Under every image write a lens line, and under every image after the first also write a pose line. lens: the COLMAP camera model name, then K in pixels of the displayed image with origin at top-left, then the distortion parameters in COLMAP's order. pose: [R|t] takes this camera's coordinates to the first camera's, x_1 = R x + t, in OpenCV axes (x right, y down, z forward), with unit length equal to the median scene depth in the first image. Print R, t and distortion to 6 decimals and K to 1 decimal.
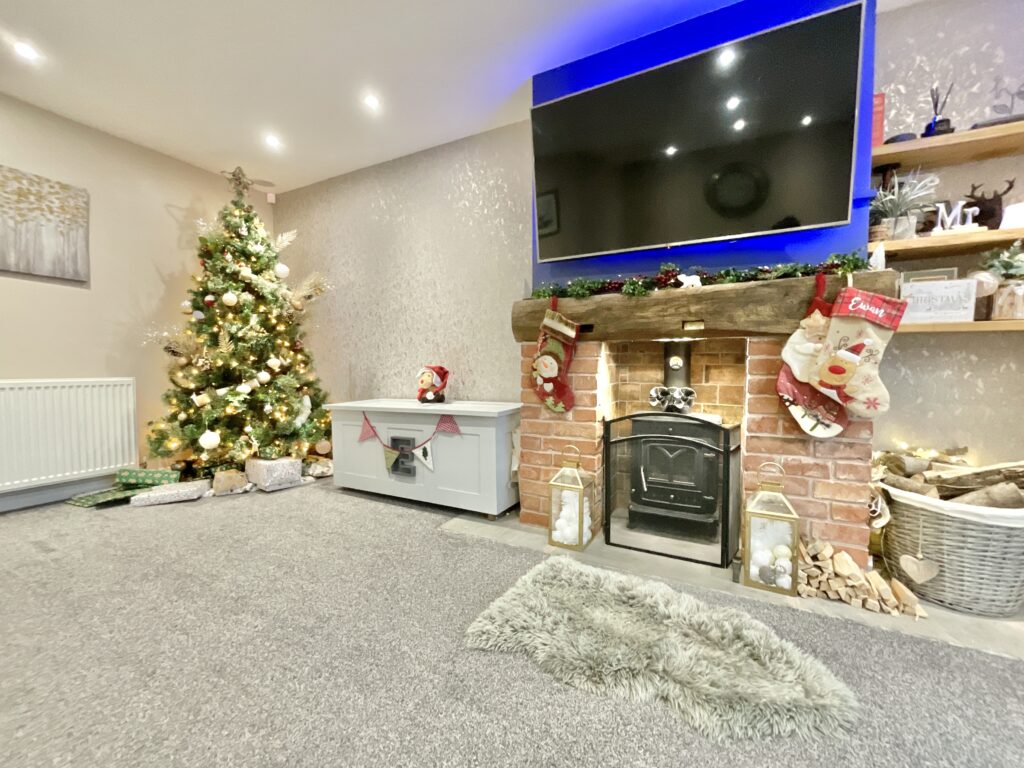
lens RADIAL K [[417.0, 0, 511.1], [0, 417.0, 382.2], [0, 0, 1]] dist [-0.001162, 0.000590]
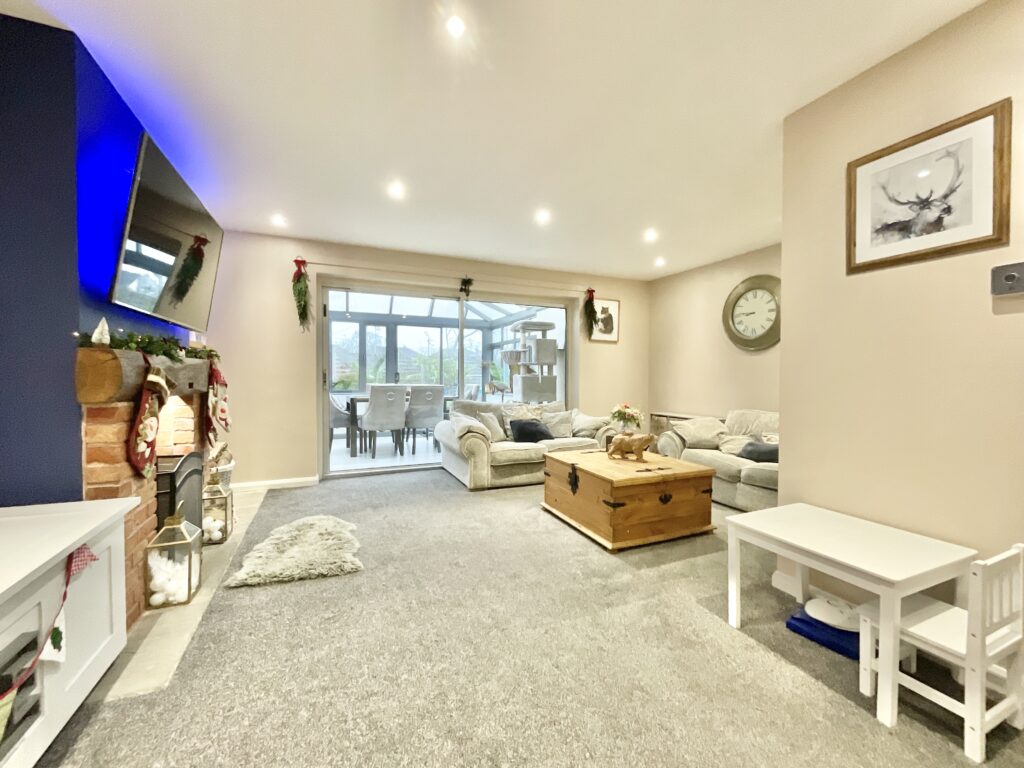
lens RADIAL K [[417.0, 0, 511.1], [0, 417.0, 382.2], [0, 0, 1]] dist [-0.001162, 0.000590]
pose [[-0.782487, -0.015631, 0.622471, -0.926885], [0.015270, 0.998902, 0.044280, -0.142898], [-0.622480, 0.044154, -0.781390, 1.045647]]
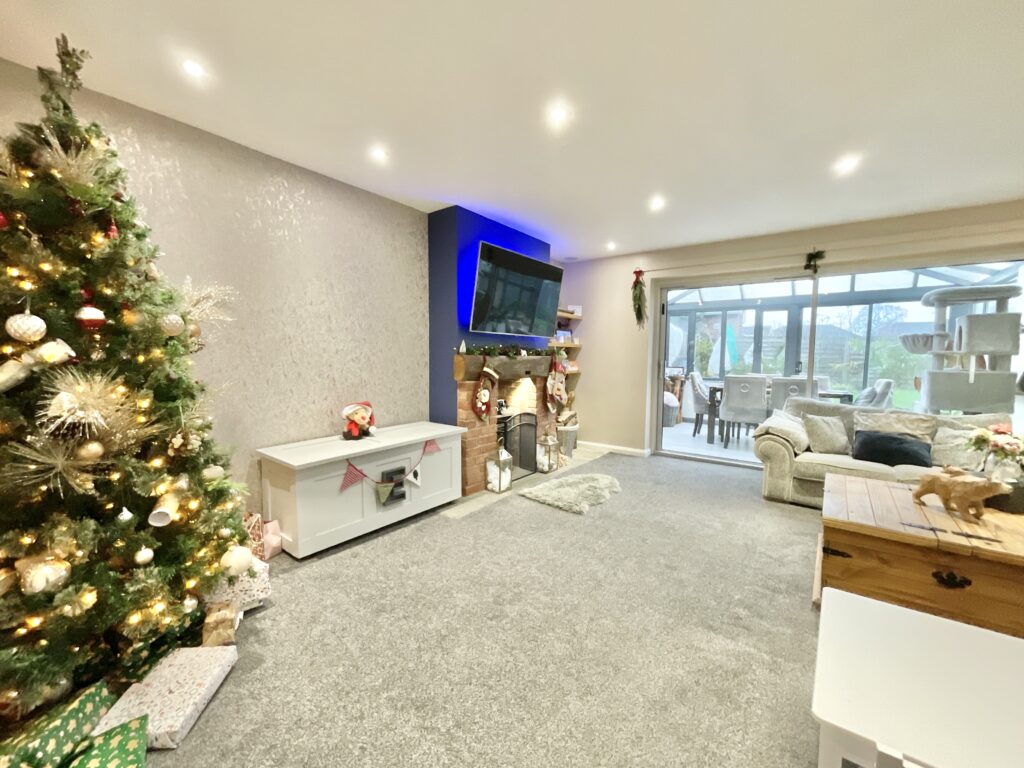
lens RADIAL K [[417.0, 0, 511.1], [0, 417.0, 382.2], [0, 0, 1]] dist [-0.001162, 0.000590]
pose [[0.161985, -0.064042, 0.984713, -1.353346], [0.024614, 0.997844, 0.060847, -0.167738], [-0.986486, 0.014382, 0.163212, 0.529525]]
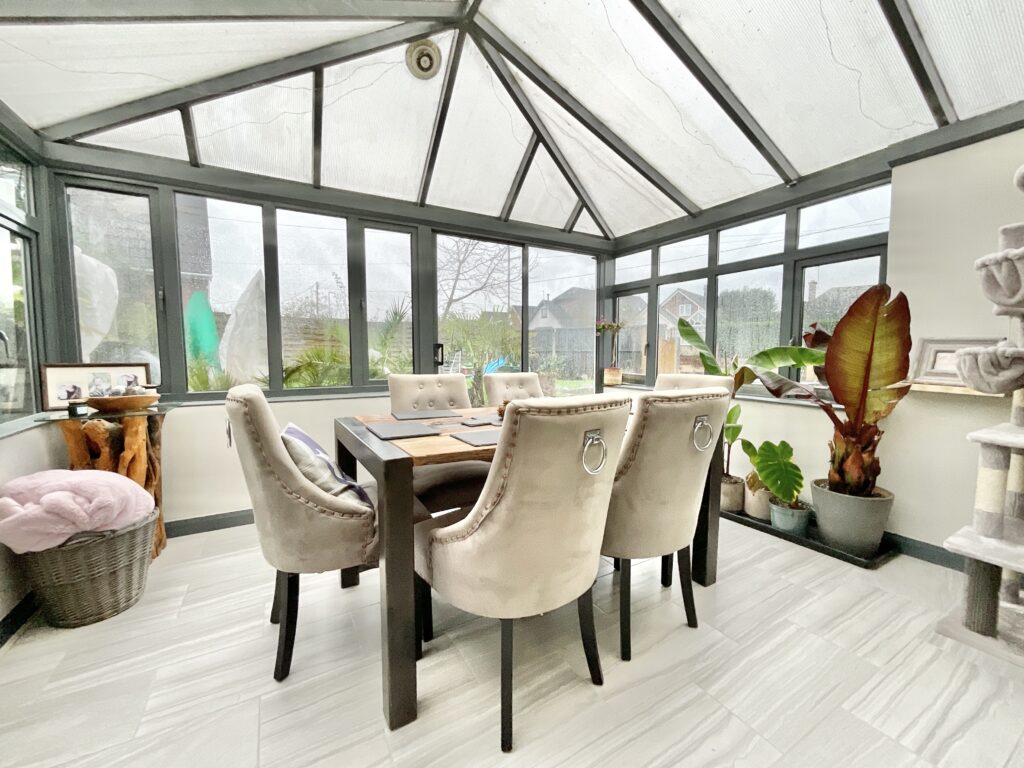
lens RADIAL K [[416.5, 0, 508.5], [0, 416.5, 384.8], [0, 0, 1]] dist [-0.000485, 0.000055]
pose [[-0.844779, -0.040423, 0.533587, 0.900337], [0.018560, 0.994329, 0.104711, -0.089701], [-0.534794, 0.098361, -0.839238, 0.092487]]
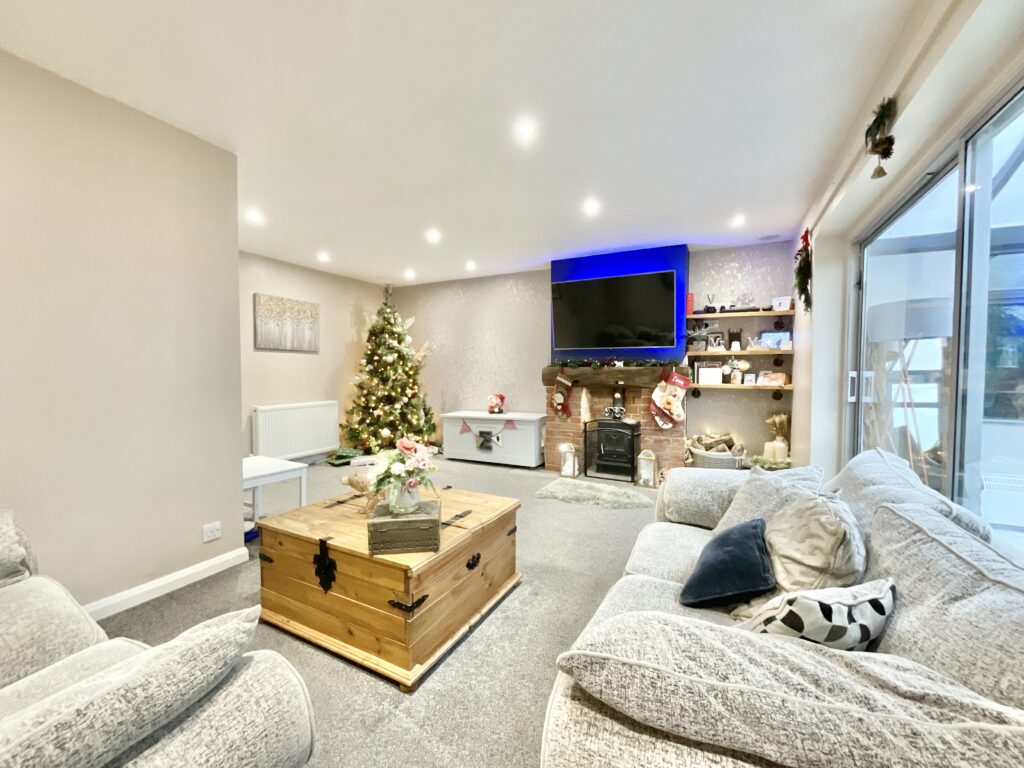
lens RADIAL K [[416.5, 0, 508.5], [0, 416.5, 384.8], [0, 0, 1]] dist [-0.000485, 0.000055]
pose [[0.999994, -0.003552, -0.000290, -0.154792], [0.003552, 0.999994, 0.000015, -0.094537], [0.000290, -0.000016, 1.000000, -1.047745]]
